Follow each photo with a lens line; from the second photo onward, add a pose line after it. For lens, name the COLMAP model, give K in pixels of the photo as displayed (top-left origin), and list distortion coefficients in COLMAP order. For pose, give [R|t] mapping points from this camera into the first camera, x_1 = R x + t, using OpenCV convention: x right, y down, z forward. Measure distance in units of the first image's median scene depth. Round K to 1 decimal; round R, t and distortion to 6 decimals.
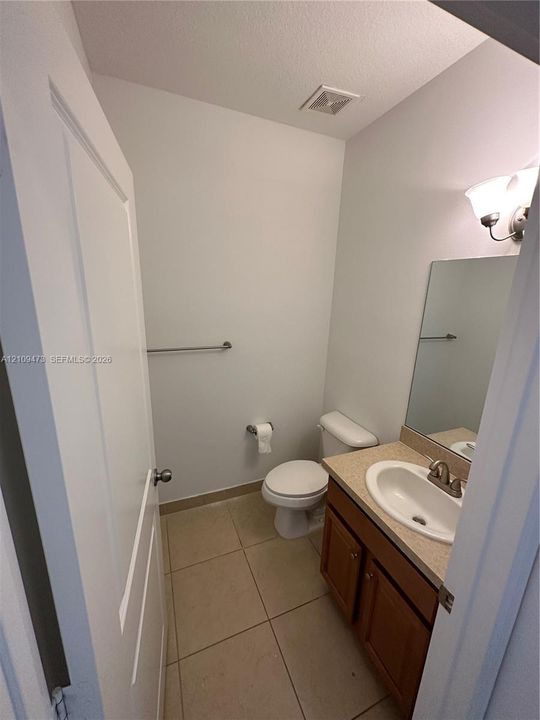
lens RADIAL K [[286.0, 0, 269.9], [0, 286.0, 359.3], [0, 0, 1]] dist [0.000057, 0.000486]
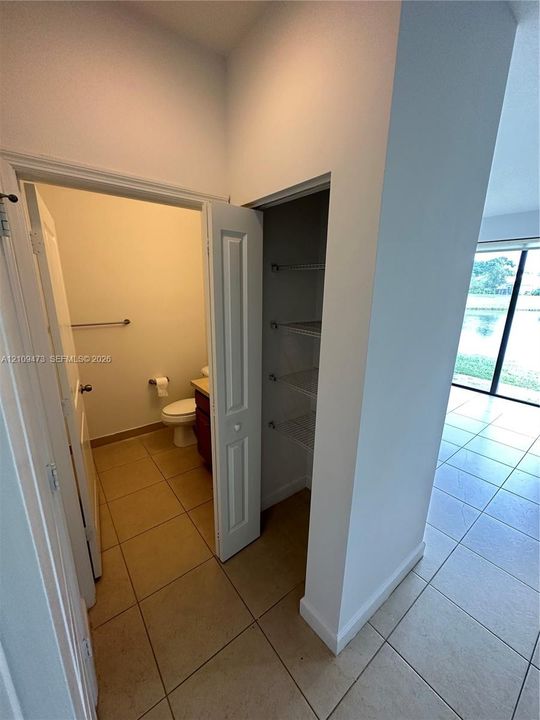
lens RADIAL K [[286.0, 0, 269.9], [0, 286.0, 359.3], [0, 0, 1]] dist [0.000057, 0.000486]
pose [[0.964265, -0.086535, 0.250411, 0.167317], [0.085444, 0.996226, 0.015248, 0.177399], [-0.250785, 0.006693, 0.968020, -0.570939]]
